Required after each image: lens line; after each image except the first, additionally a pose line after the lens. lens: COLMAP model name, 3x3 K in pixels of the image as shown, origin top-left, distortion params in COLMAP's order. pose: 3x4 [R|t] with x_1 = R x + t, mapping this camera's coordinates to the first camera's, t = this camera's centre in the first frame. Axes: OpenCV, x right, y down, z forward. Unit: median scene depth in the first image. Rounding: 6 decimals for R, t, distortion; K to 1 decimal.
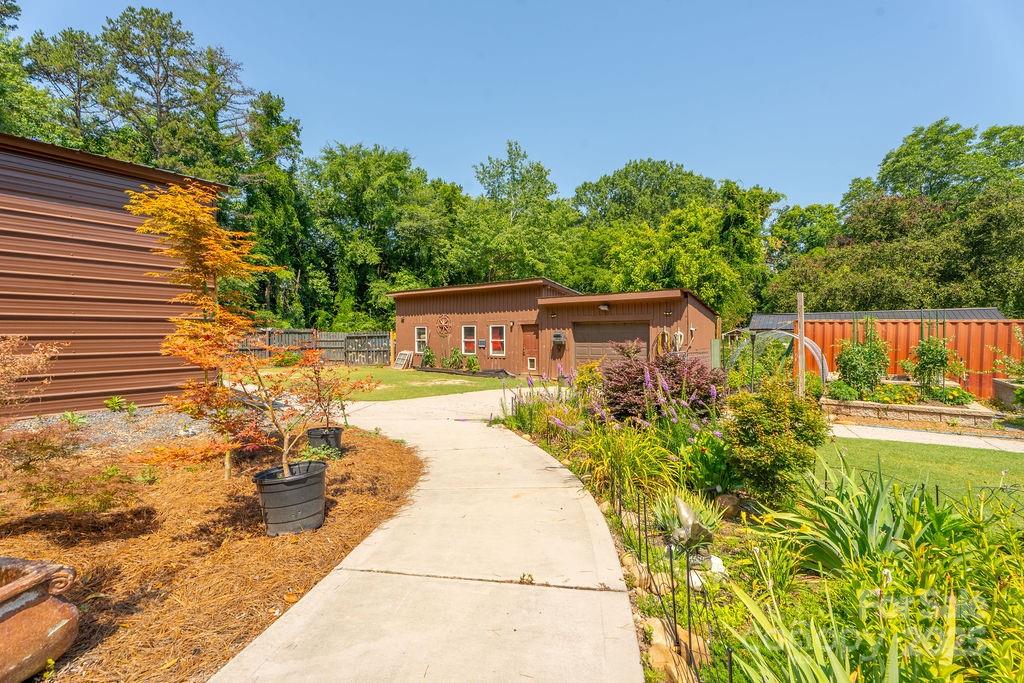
lens RADIAL K [[450.3, 0, 511.0], [0, 450.3, 341.9], [0, 0, 1]] dist [0.001432, -0.000041]
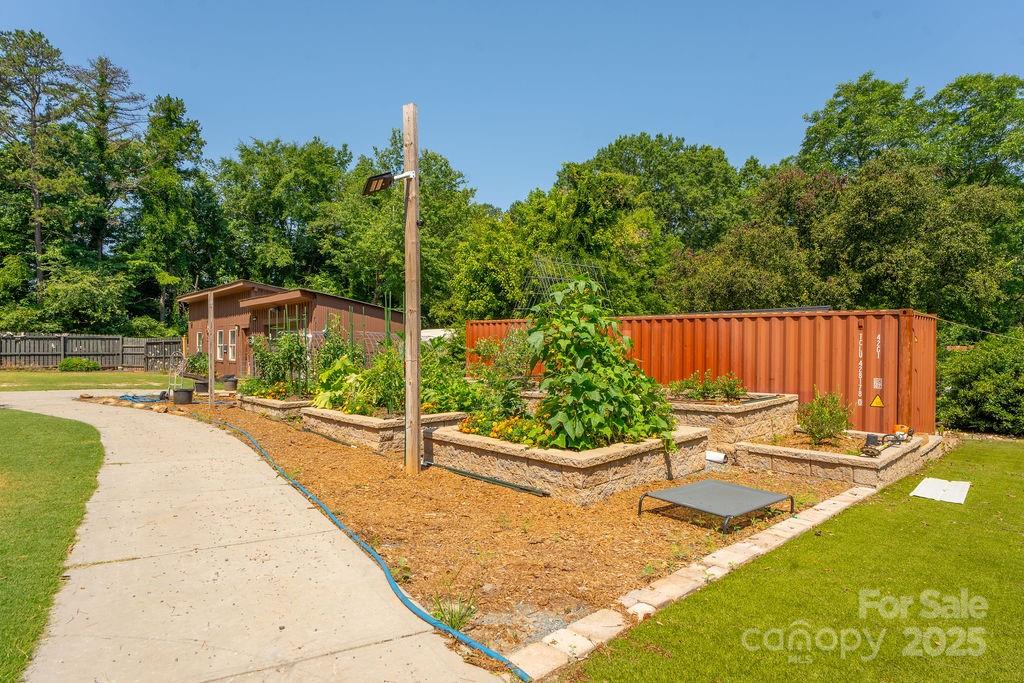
lens RADIAL K [[545.4, 0, 514.6], [0, 545.4, 342.7], [0, 0, 1]] dist [-0.010532, -0.000659]
pose [[0.988911, -0.001197, -0.148501, 0.389200], [-0.002144, 0.999748, -0.022336, 0.008705], [0.148491, 0.022407, 0.988660, -0.039988]]
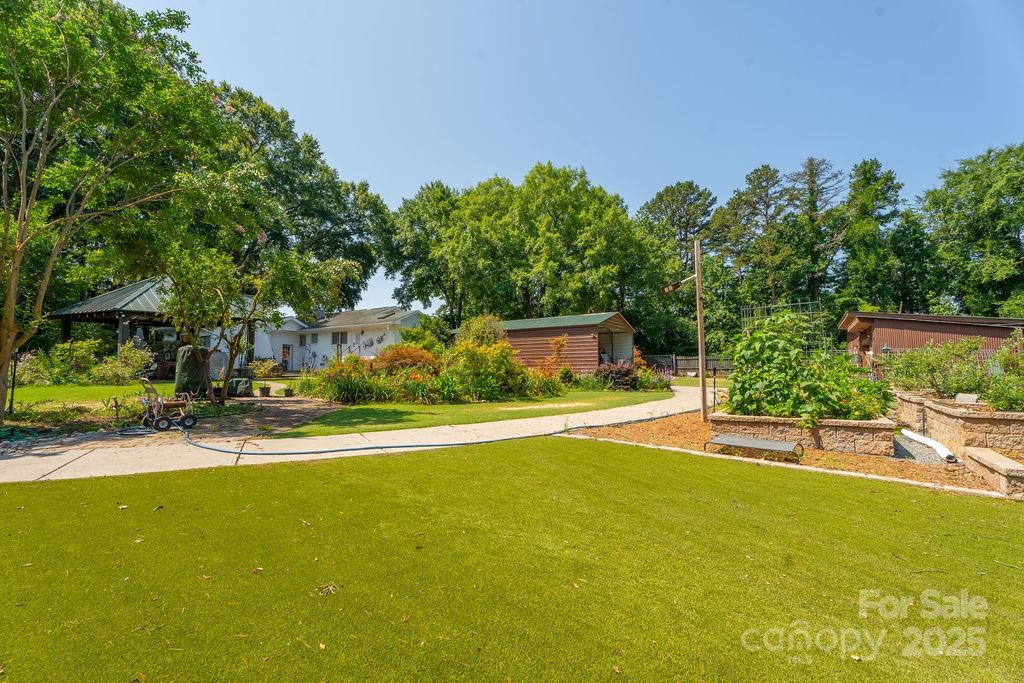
lens RADIAL K [[450.3, 0, 513.9], [0, 450.3, 340.8], [0, 0, 1]] dist [0.001432, -0.000041]
pose [[0.075774, -0.059942, -0.995322, 0.576191], [-0.010207, 0.998093, -0.060886, 0.012253], [0.997073, 0.014772, 0.075018, -0.018897]]
